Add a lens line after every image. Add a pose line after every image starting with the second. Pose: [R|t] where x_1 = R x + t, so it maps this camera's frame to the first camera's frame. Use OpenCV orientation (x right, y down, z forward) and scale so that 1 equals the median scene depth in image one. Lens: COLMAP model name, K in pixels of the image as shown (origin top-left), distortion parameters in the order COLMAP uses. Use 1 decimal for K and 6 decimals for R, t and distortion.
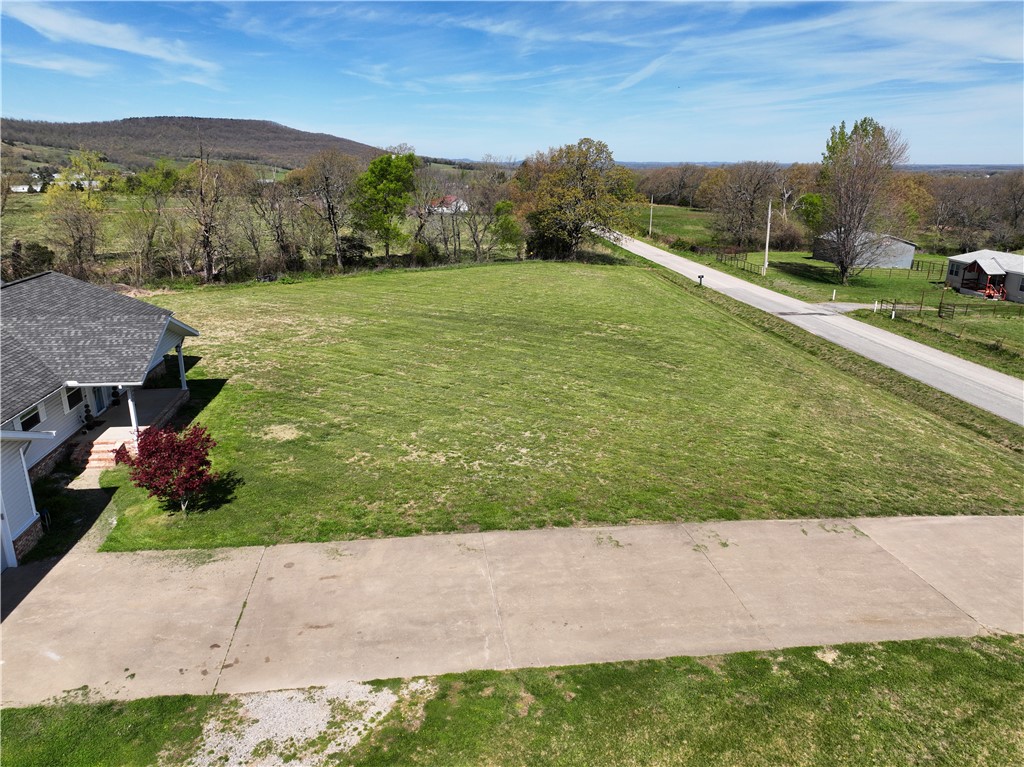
lens RADIAL K [[718.6, 0, 510.6], [0, 718.6, 384.5], [0, 0, 1]] dist [0.011425, 0.007518]
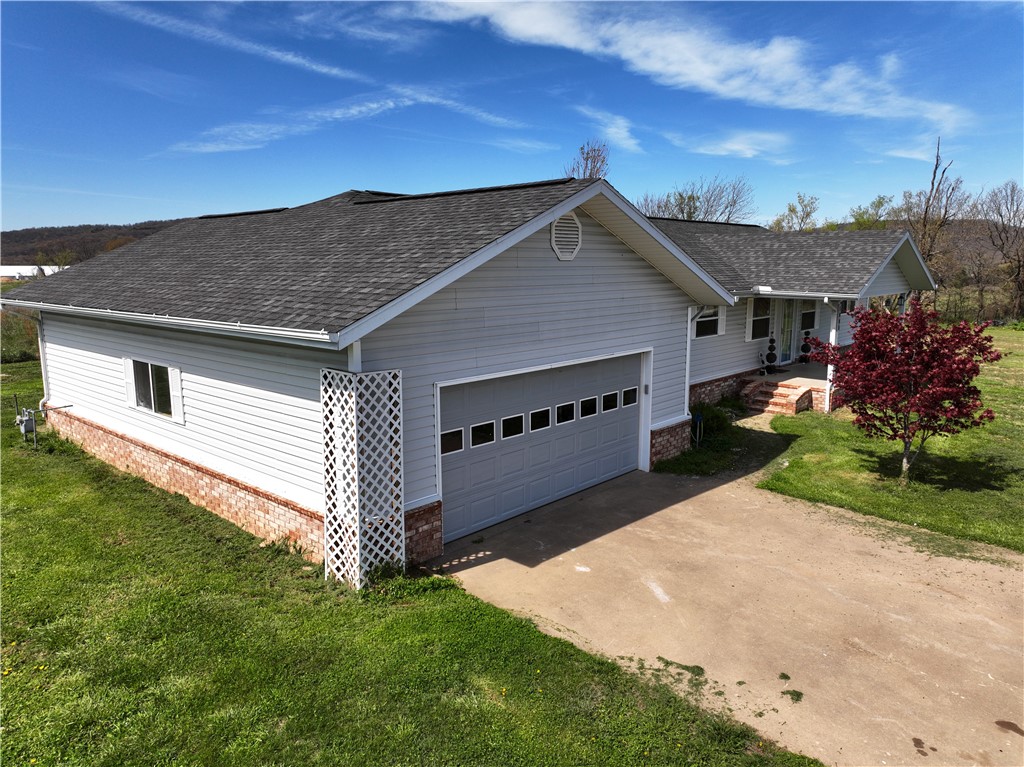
lens RADIAL K [[718.6, 0, 517.1], [0, 718.6, 381.7], [0, 0, 1]] dist [0.011425, 0.007518]
pose [[0.645359, 0.118397, -0.754648, -0.240314], [-0.222187, 0.974296, -0.037153, 0.199930], [0.730852, 0.191650, 0.655077, 0.413108]]
